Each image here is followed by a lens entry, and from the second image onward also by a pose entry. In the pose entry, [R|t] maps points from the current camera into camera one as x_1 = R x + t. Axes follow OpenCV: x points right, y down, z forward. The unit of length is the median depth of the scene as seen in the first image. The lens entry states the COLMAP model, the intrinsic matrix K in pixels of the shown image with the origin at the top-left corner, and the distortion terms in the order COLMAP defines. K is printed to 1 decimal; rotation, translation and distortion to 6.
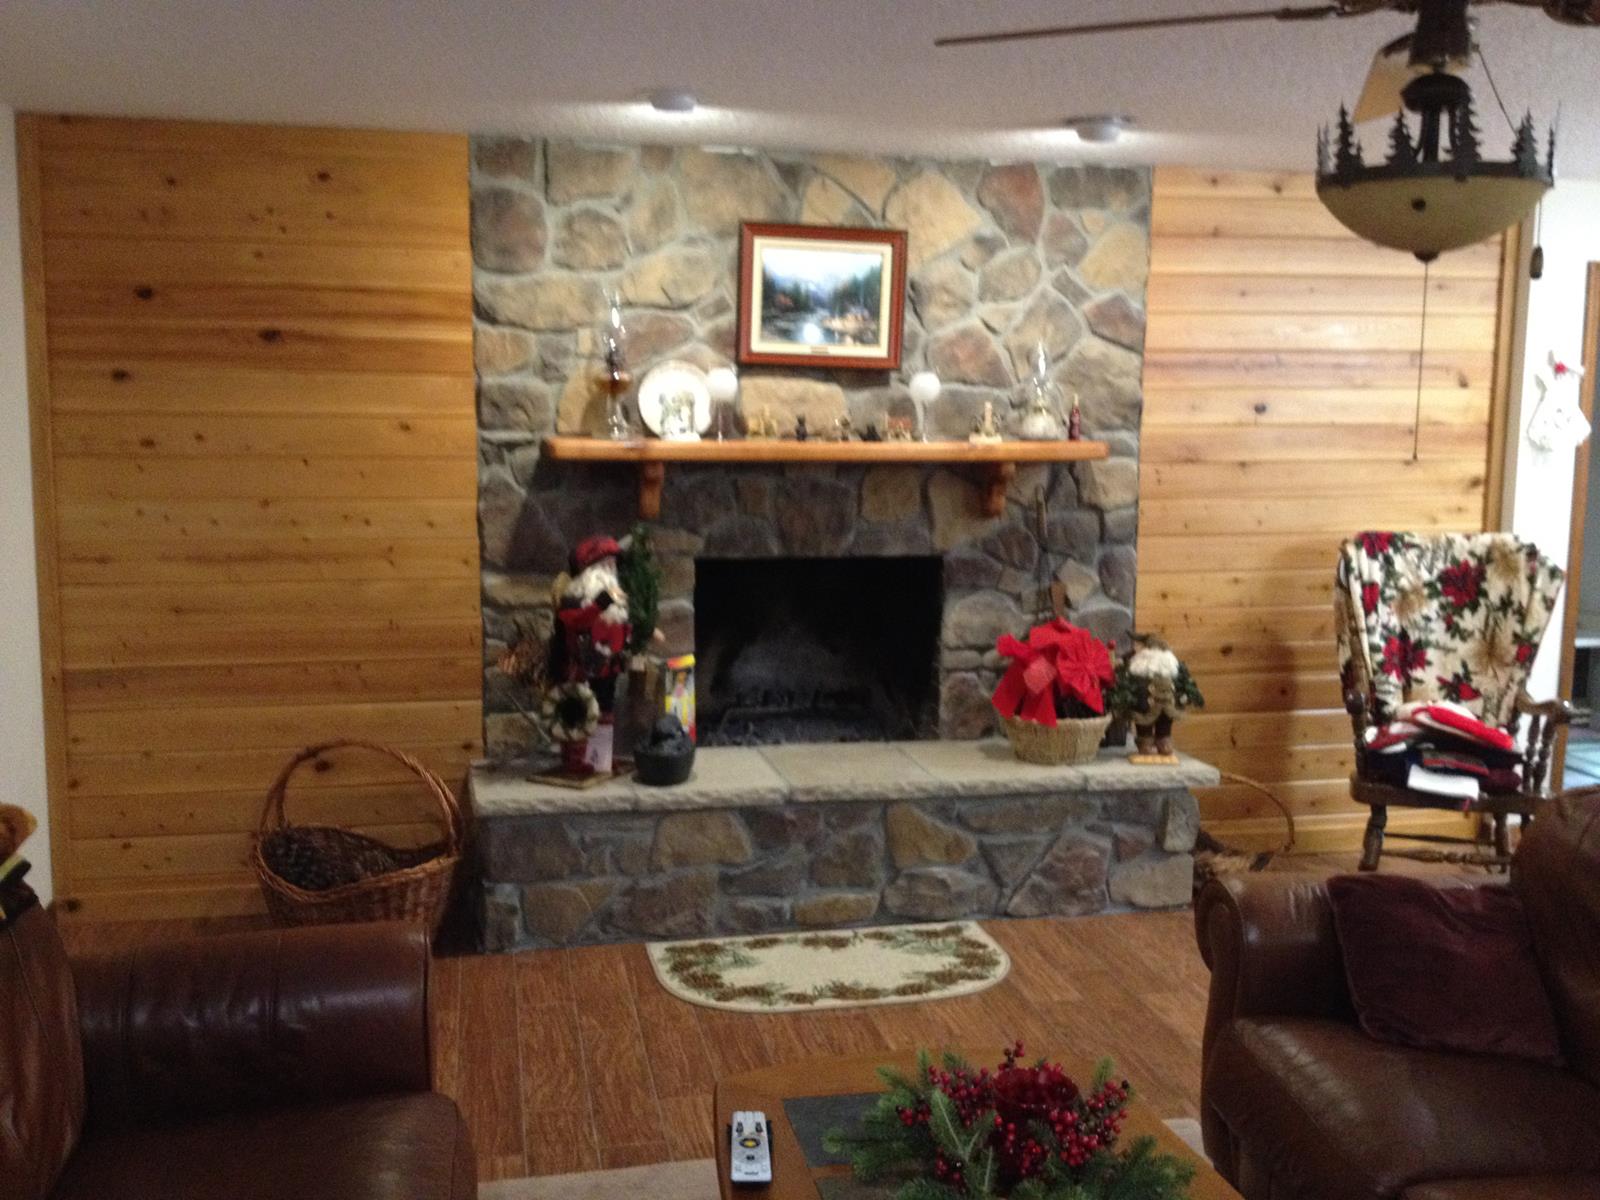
lens RADIAL K [[1527.6, 0, 800.0], [0, 1527.6, 600.0], [0, 0, 1]] dist [0.196743, -0.405415]
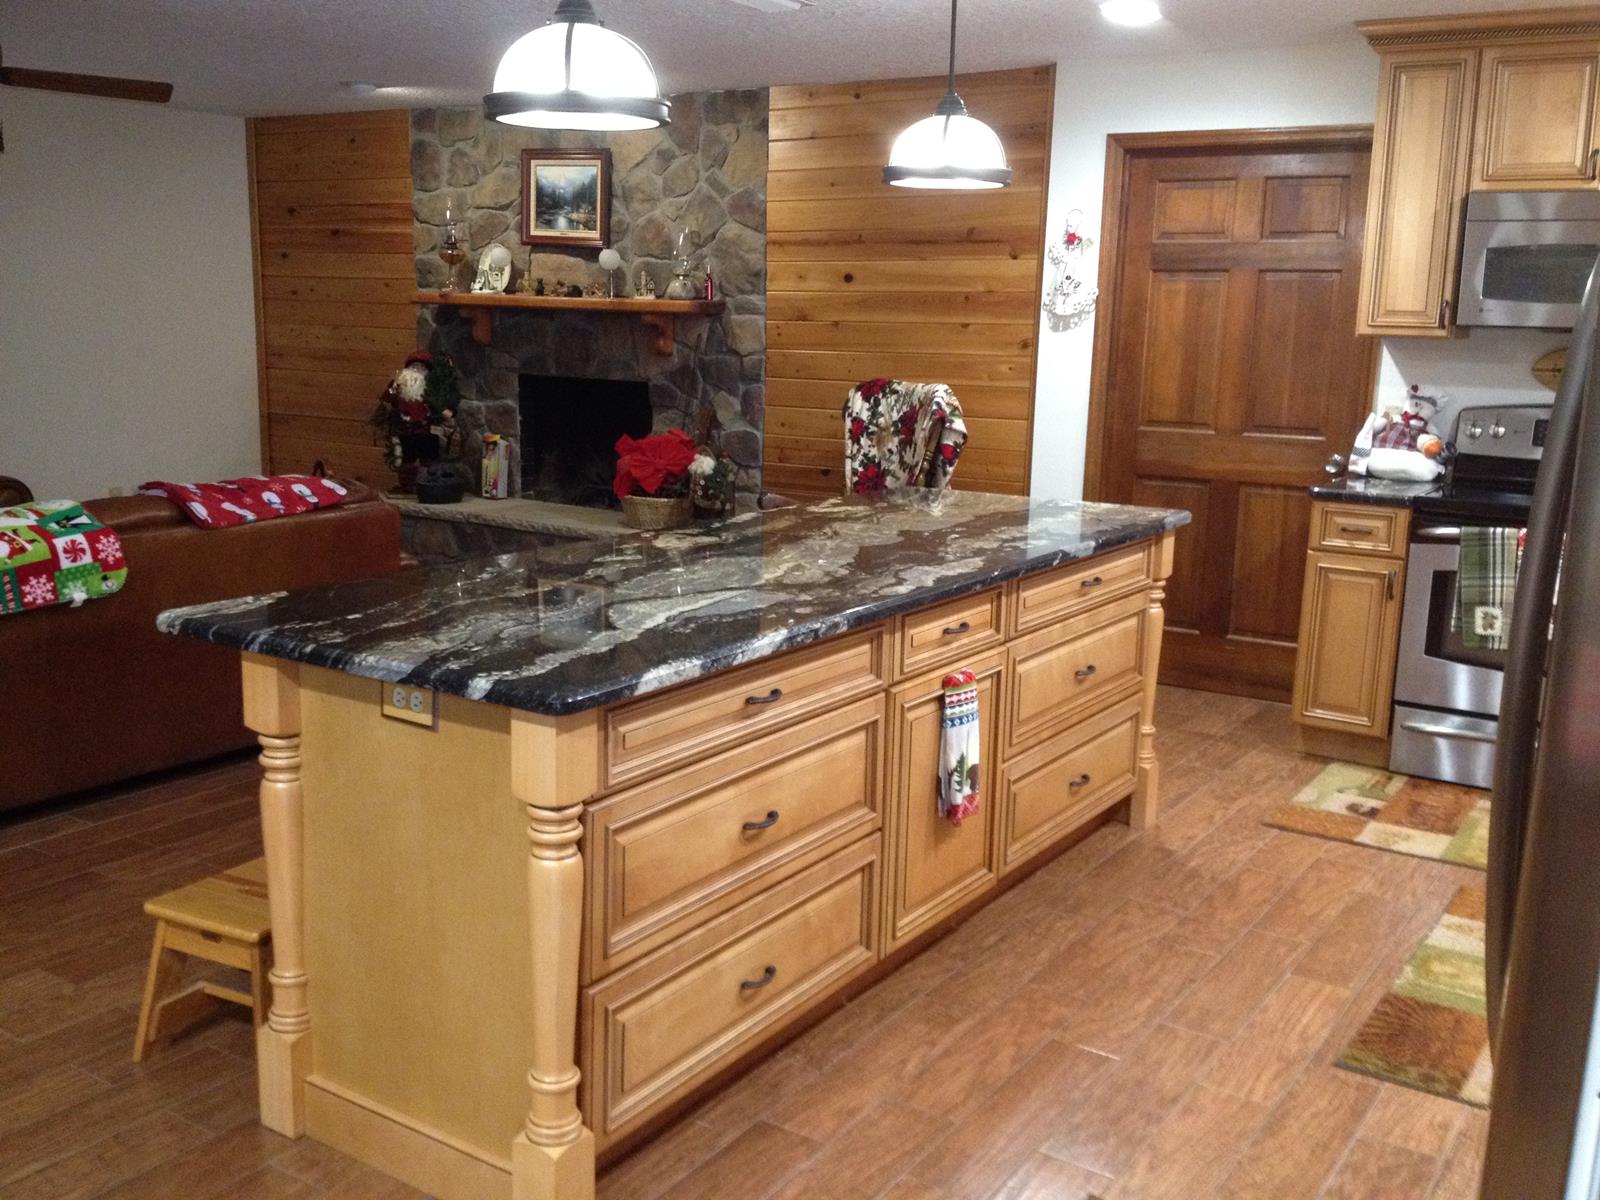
lens RADIAL K [[1527.6, 0, 800.0], [0, 1527.6, 600.0], [0, 0, 1]] dist [0.196743, -0.405415]
pose [[0.695089, 0.140989, -0.704963, 1.233661], [-0.108929, 0.989915, 0.090574, 0.026381], [0.710623, 0.013834, 0.703437, 0.108319]]
